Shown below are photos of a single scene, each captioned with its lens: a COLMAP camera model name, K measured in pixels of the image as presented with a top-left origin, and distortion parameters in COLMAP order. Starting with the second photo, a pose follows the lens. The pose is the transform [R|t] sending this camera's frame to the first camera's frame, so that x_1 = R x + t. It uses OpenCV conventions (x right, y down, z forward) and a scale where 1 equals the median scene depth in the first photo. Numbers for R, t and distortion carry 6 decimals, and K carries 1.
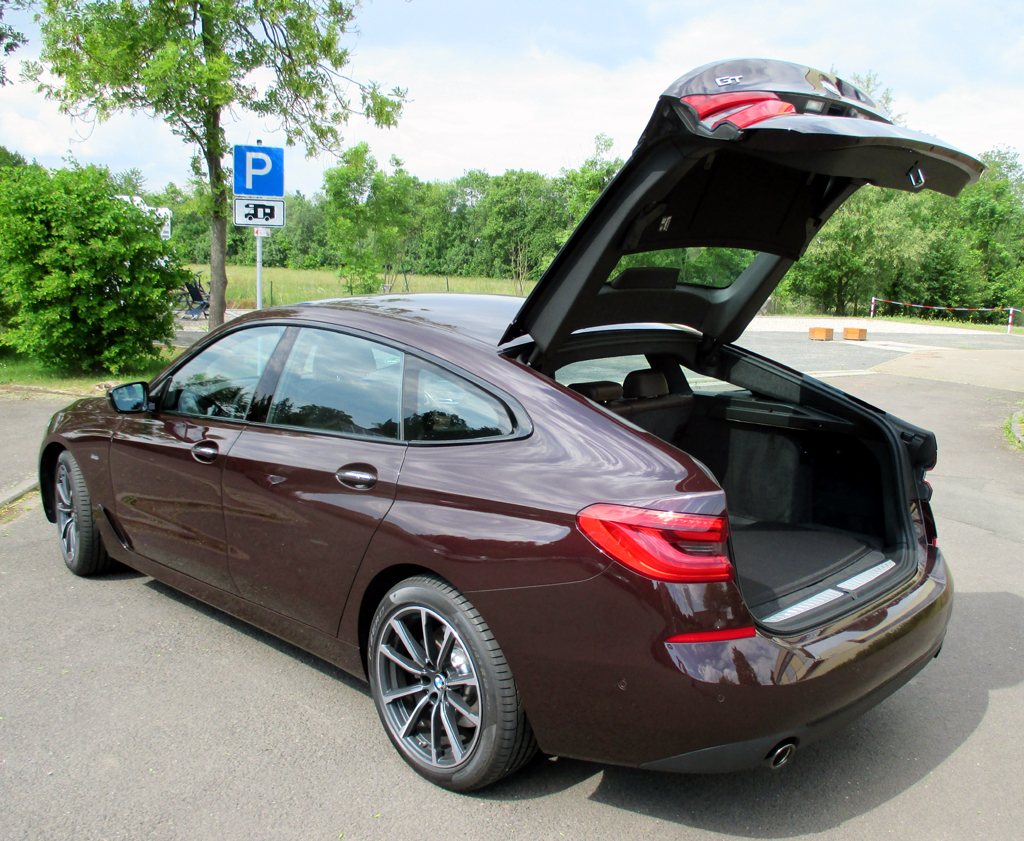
lens RADIAL K [[925.6, 0, 512.0], [0, 925.6, 420.5], [0, 0, 1]] dist [-0.042658, 0.000999]
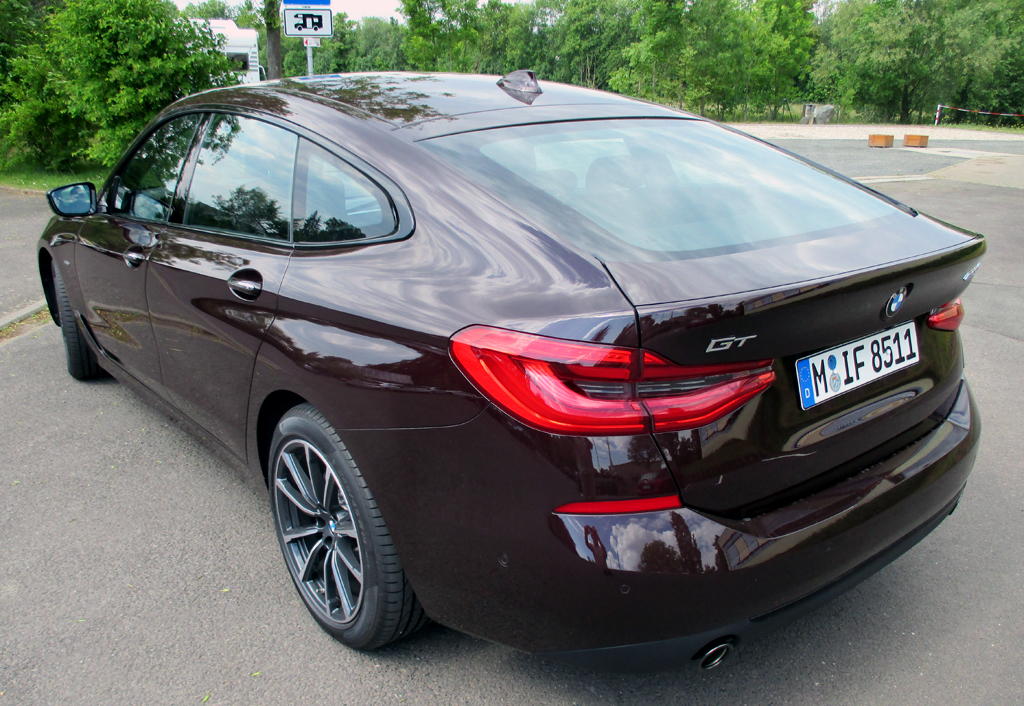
lens RADIAL K [[794.4, 0, 512.0], [0, 794.4, 353.0], [0, 0, 1]] dist [-0.041286, 0.015267]
pose [[0.993120, 0.015099, -0.116121, 0.058439], [0.002929, 0.988139, 0.153537, 0.004015], [0.117062, -0.152821, 0.981296, 0.109801]]
